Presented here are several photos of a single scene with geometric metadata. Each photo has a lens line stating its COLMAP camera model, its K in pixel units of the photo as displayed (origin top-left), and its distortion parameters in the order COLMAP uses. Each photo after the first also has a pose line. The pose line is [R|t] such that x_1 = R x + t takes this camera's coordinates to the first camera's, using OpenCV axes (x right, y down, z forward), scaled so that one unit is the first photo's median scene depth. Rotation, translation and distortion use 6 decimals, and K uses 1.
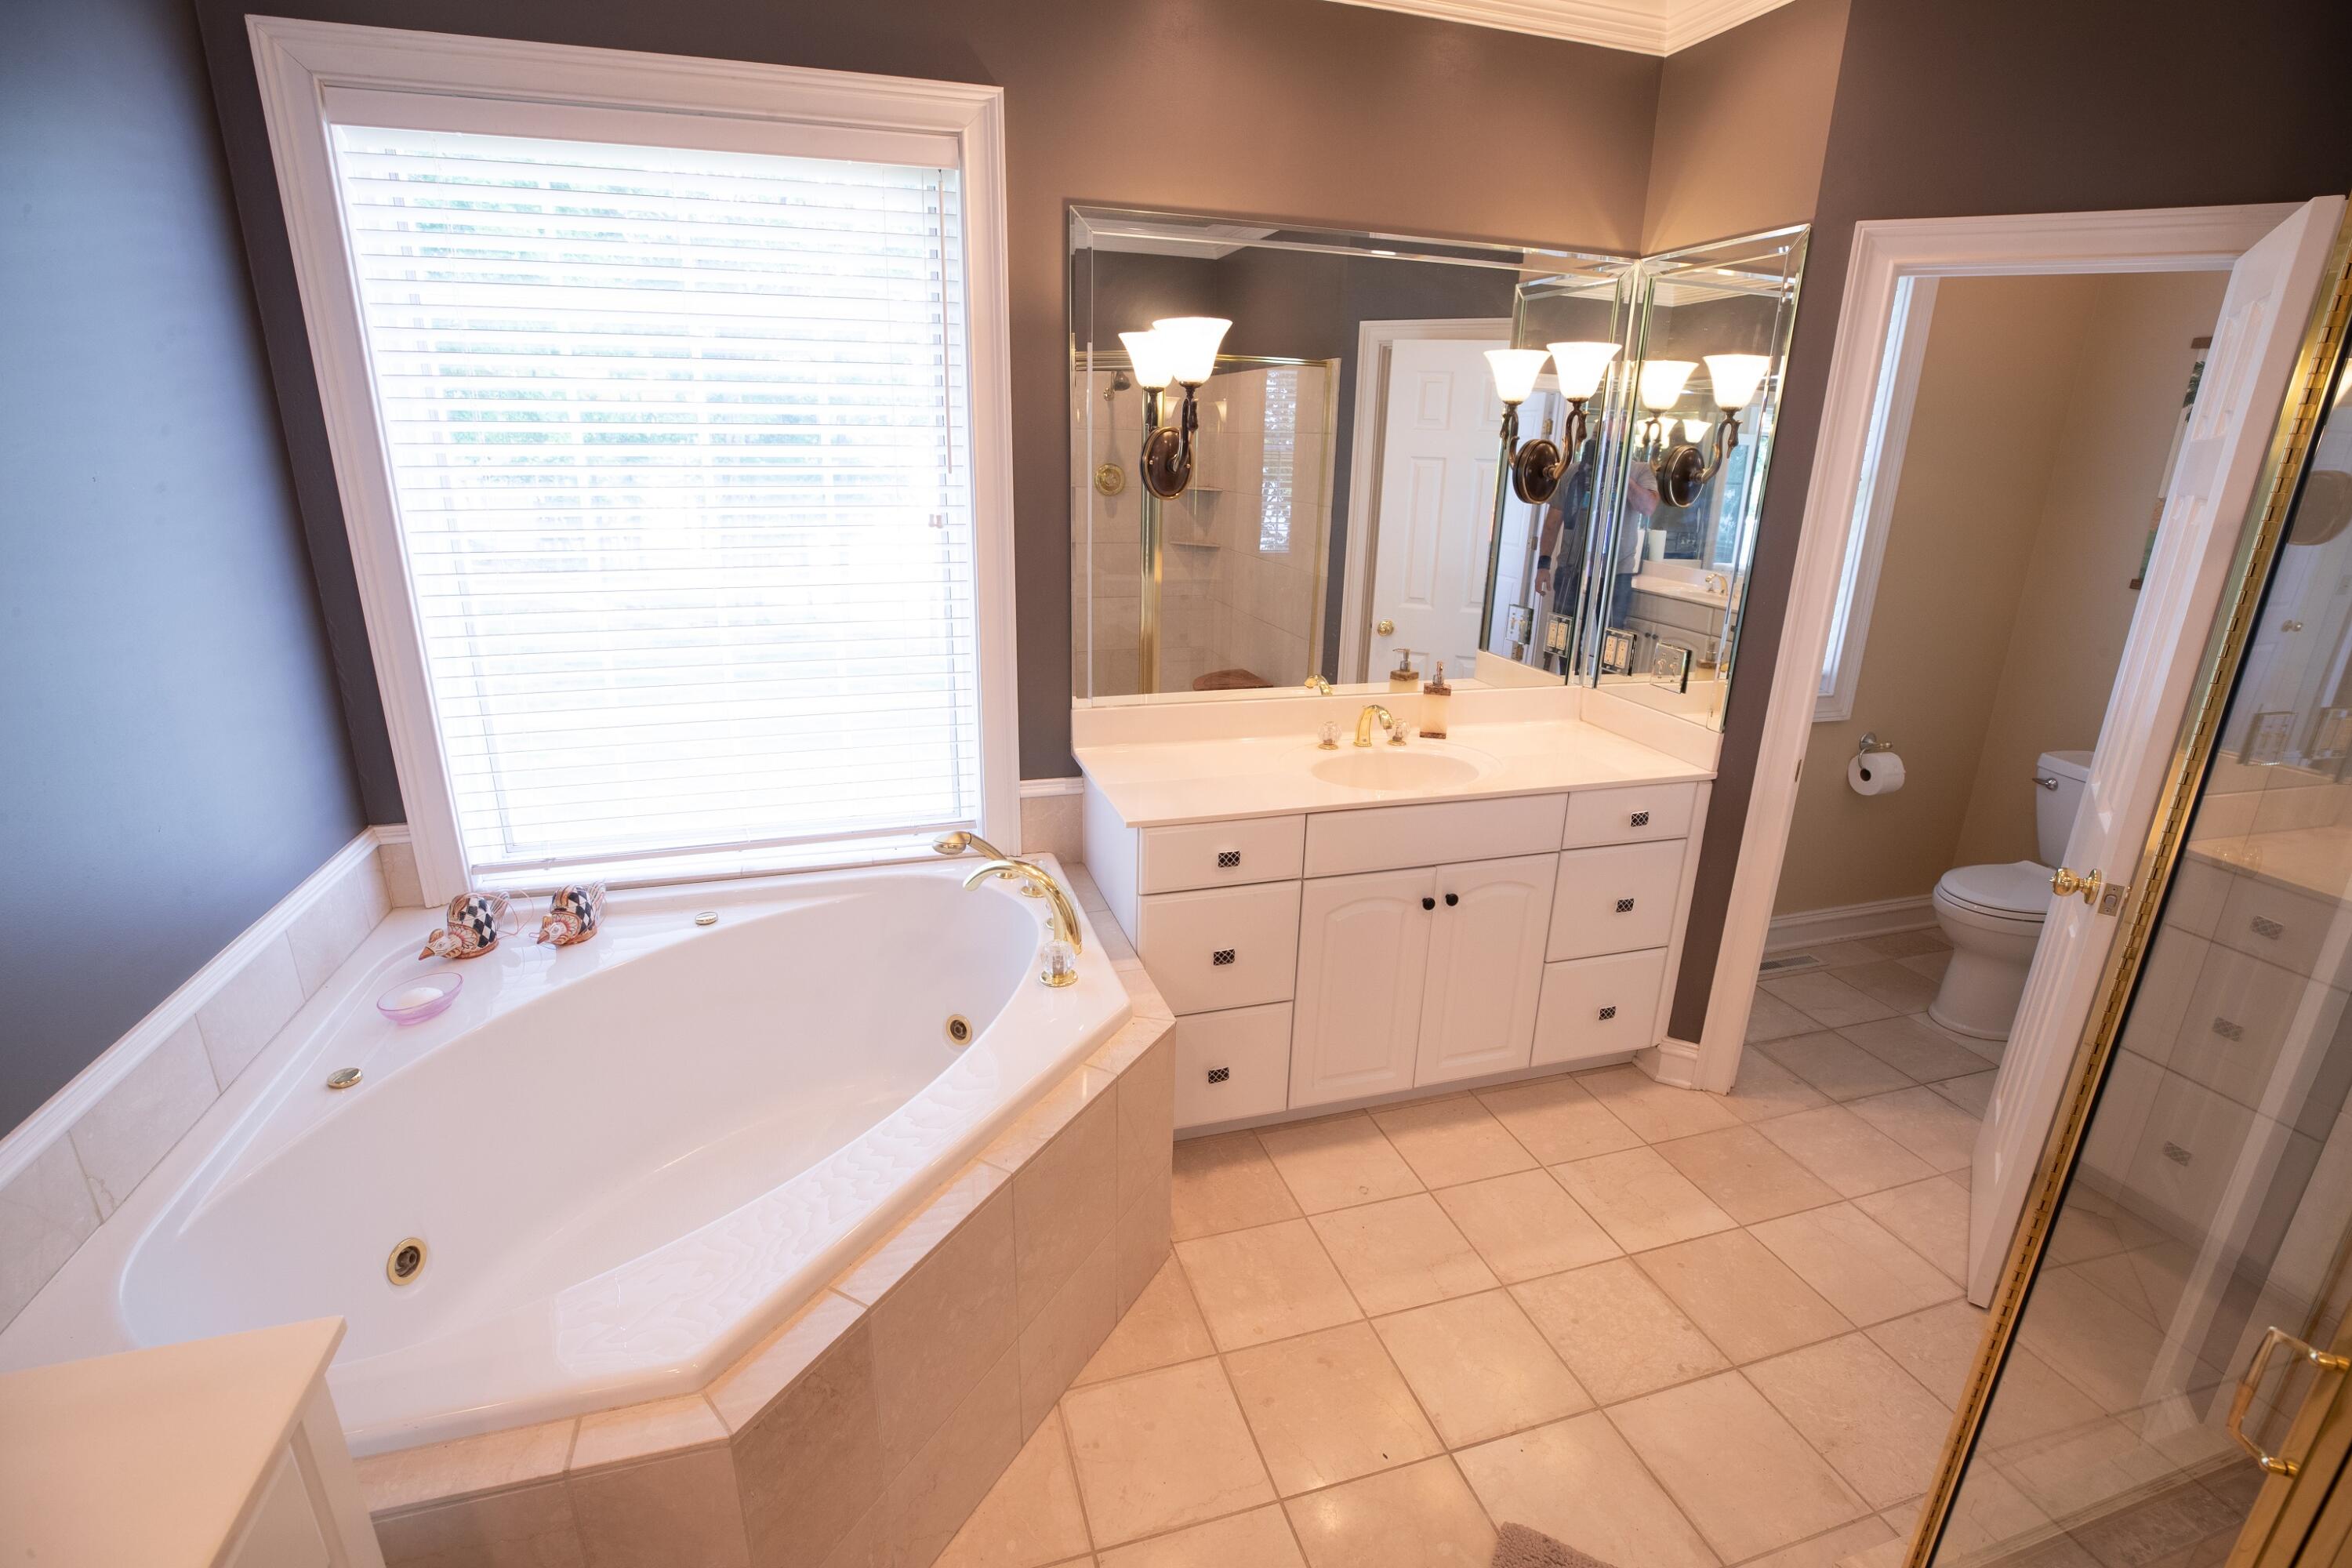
lens RADIAL K [[1077.9, 0, 1176.0], [0, 1077.9, 784.0], [0, 0, 1]] dist [-0.042317, 0.009071]
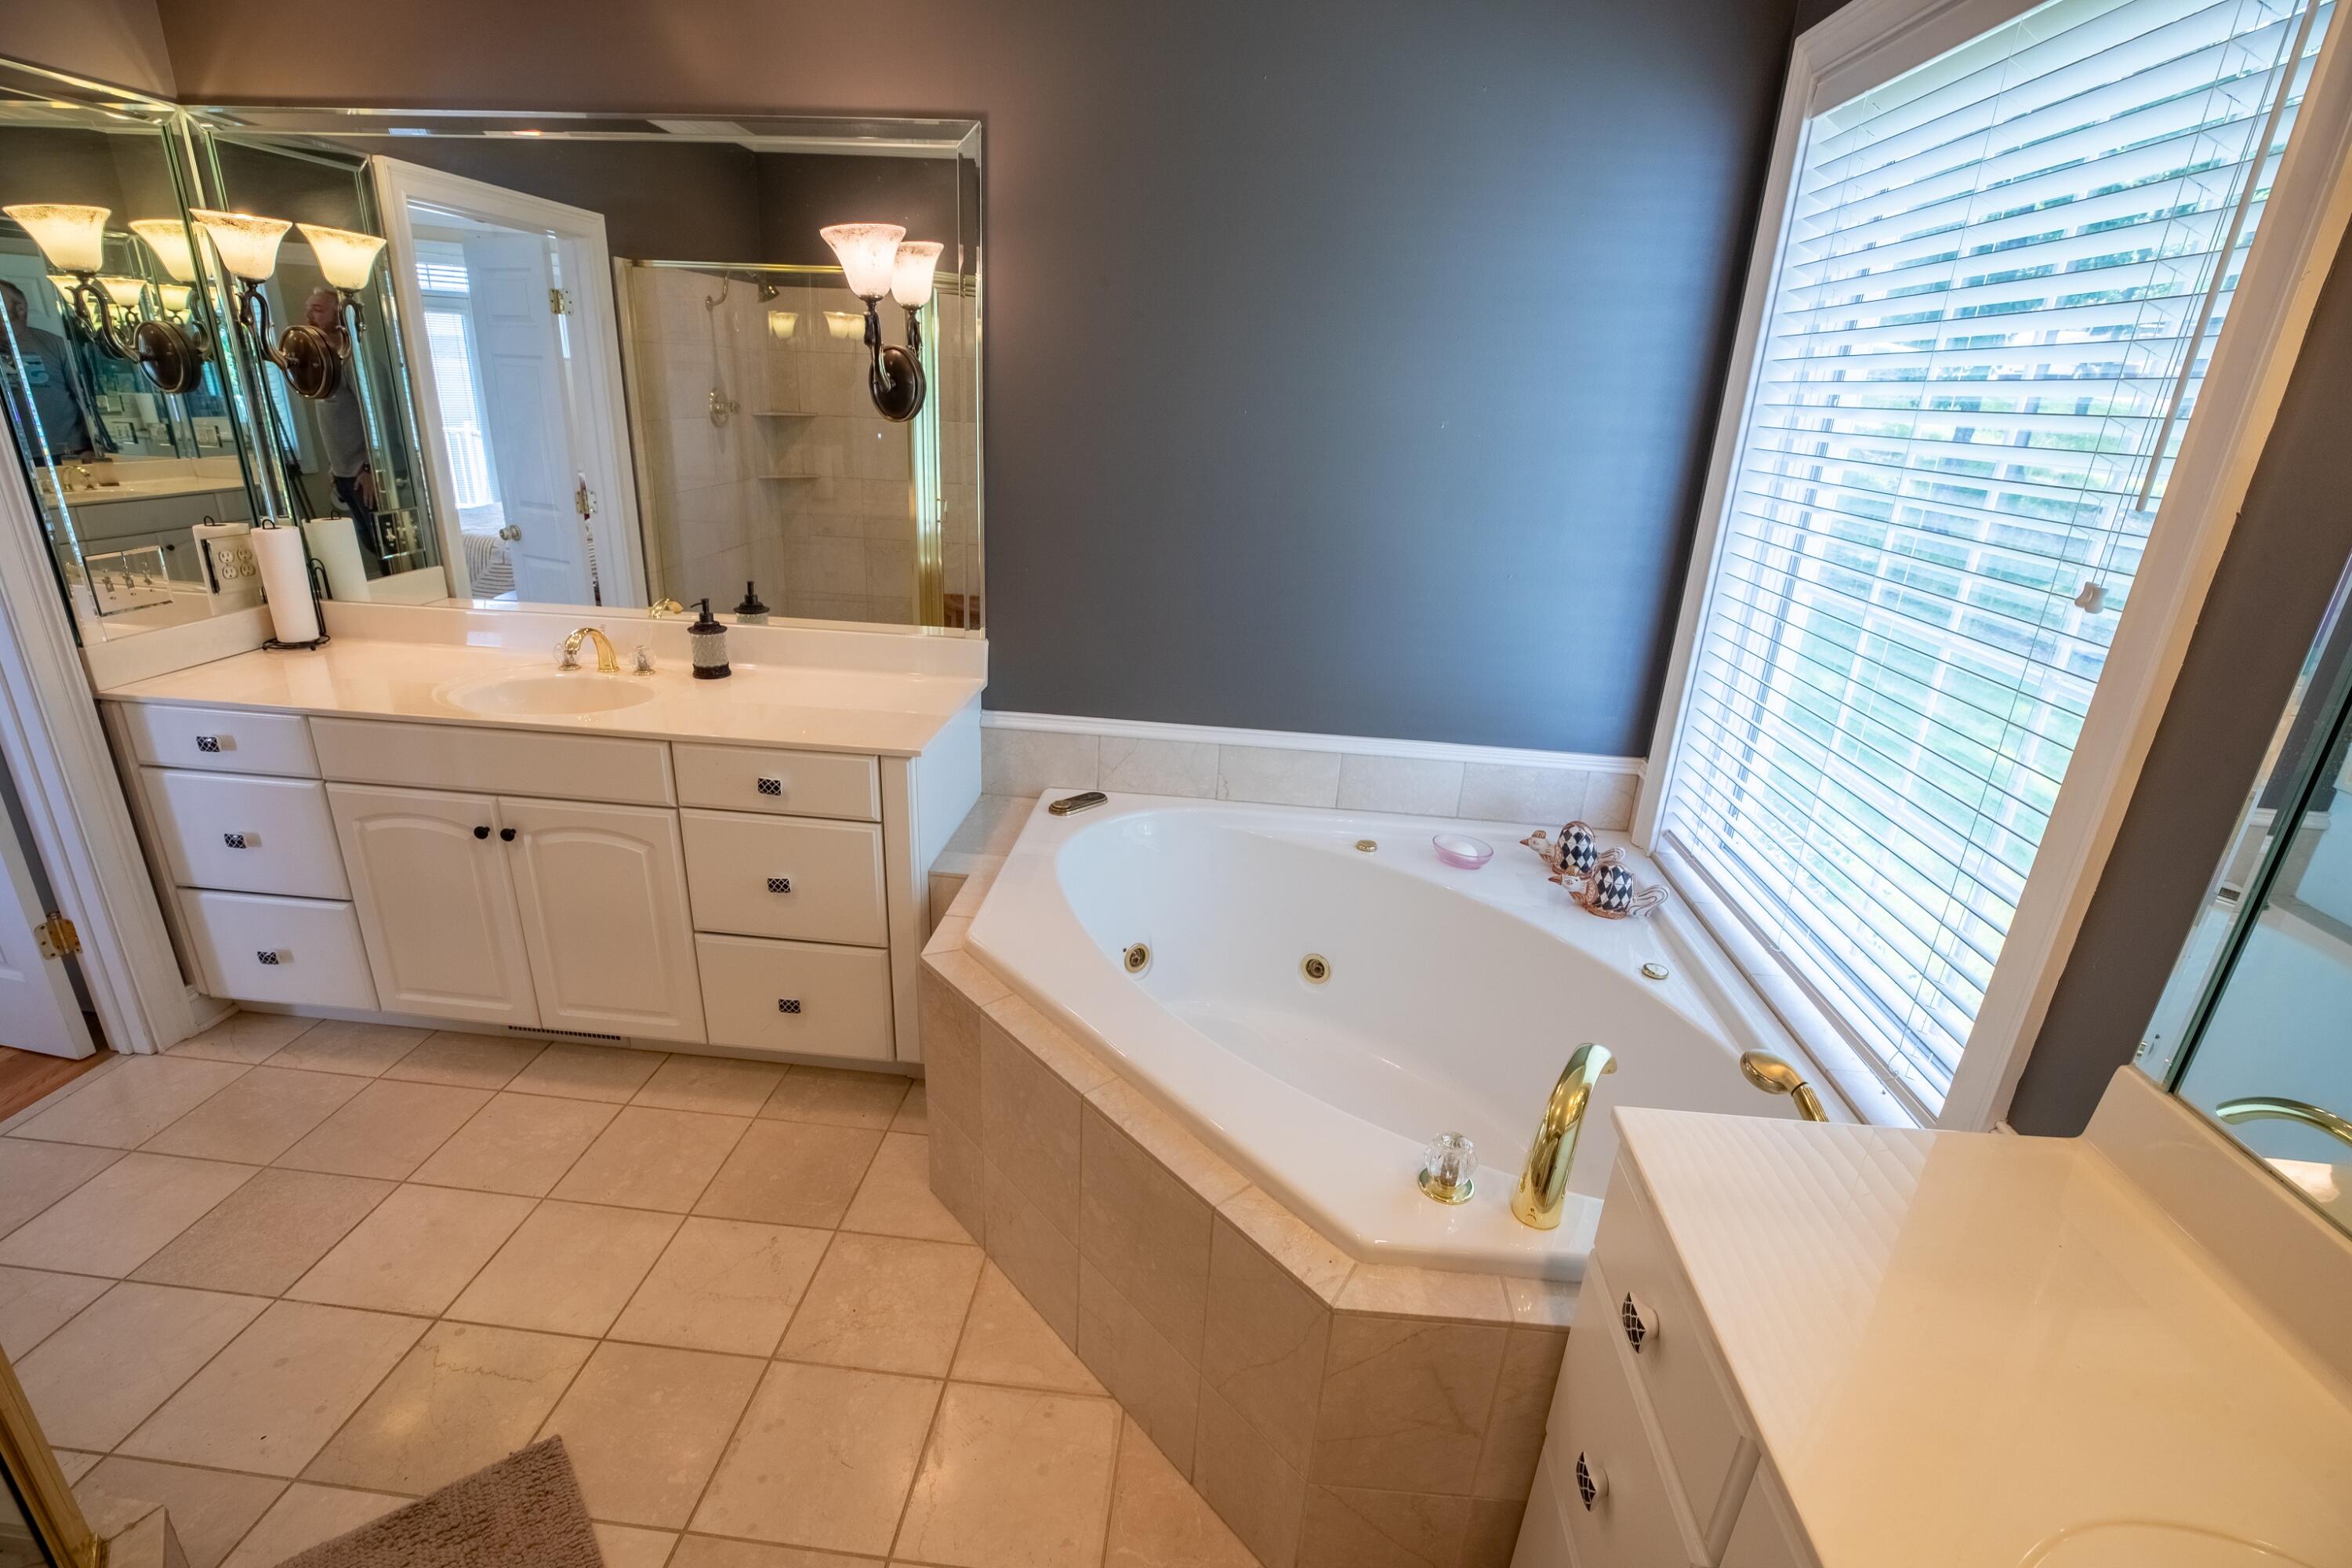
lens RADIAL K [[1053.9, 0, 1174.7], [0, 1053.9, 752.4], [0, 0, 1]] dist [0.000449, 0.000166]
pose [[0.930521, 0.146449, -0.335684, 0.987163], [-0.140376, 0.989189, 0.042431, -0.075273], [0.338269, 0.007639, 0.941019, 0.299865]]
